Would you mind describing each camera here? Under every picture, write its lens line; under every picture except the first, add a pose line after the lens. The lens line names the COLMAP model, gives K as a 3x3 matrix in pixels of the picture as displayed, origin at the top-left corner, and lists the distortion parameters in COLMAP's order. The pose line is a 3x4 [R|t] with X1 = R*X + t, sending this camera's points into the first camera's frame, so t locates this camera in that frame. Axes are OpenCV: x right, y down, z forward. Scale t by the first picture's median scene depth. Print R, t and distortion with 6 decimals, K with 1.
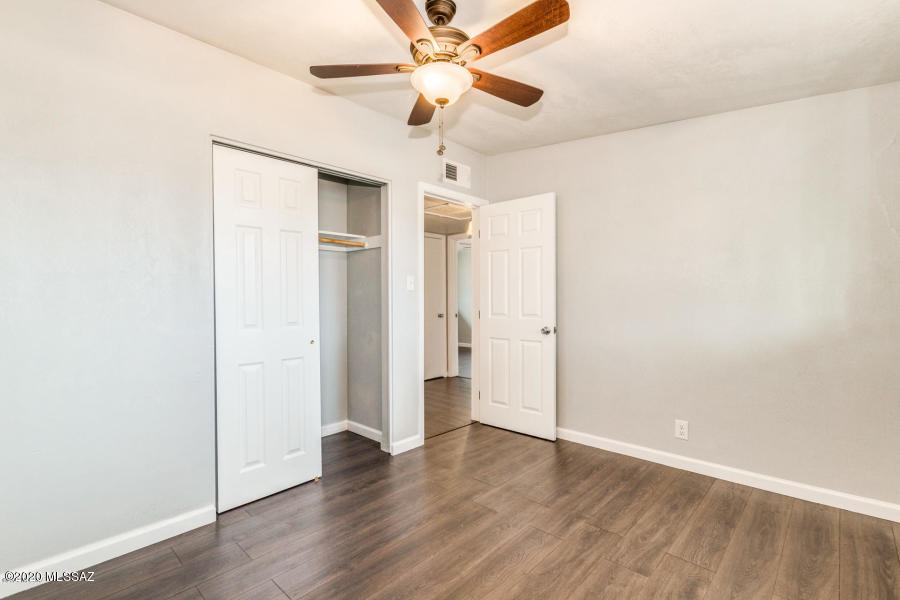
lens RADIAL K [[412.5, 0, 452.2], [0, 412.5, 306.1], [0, 0, 1]] dist [0.000886, 0.000023]
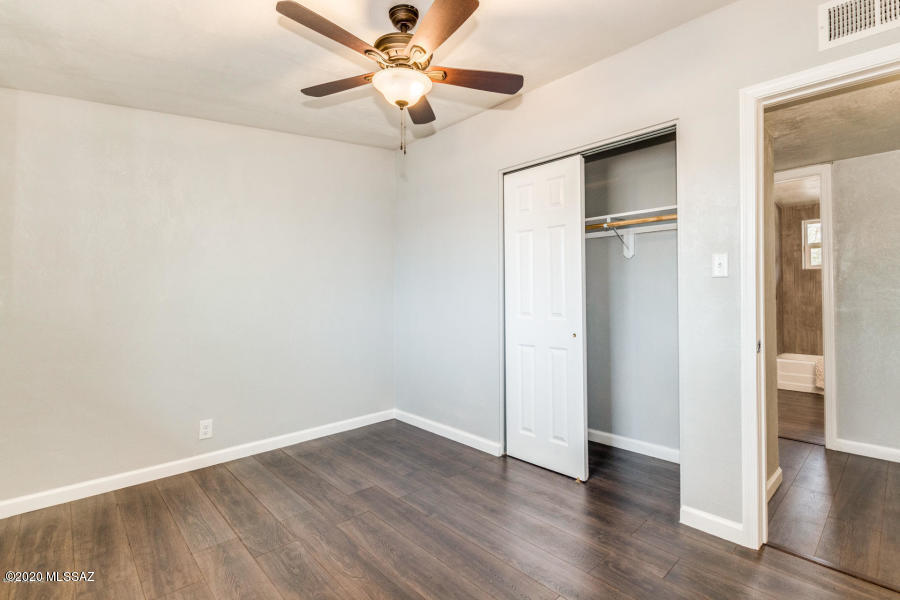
lens RADIAL K [[417.4, 0, 457.2], [0, 417.4, 295.0], [0, 0, 1]] dist [0.001103, -0.000007]
pose [[-0.060308, 0.010389, -0.998126, 0.906617], [-0.013796, 0.999842, 0.011240, -0.021930], [0.998084, 0.014448, -0.060156, 1.086026]]
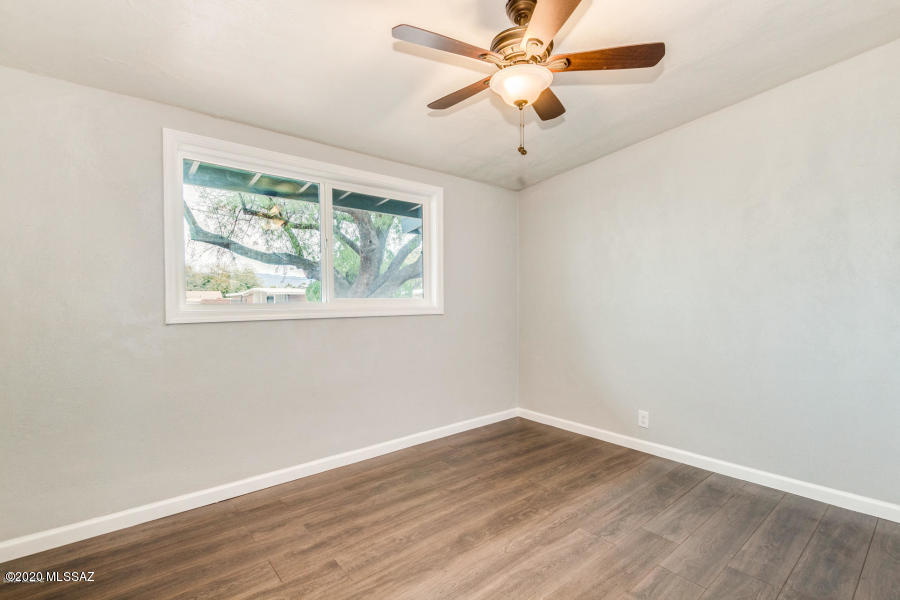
lens RADIAL K [[412.5, 0, 452.2], [0, 412.5, 306.1], [0, 0, 1]] dist [0.000886, 0.000023]
pose [[-0.991743, 0.012233, 0.127660, 0.018809], [0.017054, 0.999179, 0.036742, -0.039055], [-0.127106, 0.038616, -0.991137, 1.830454]]
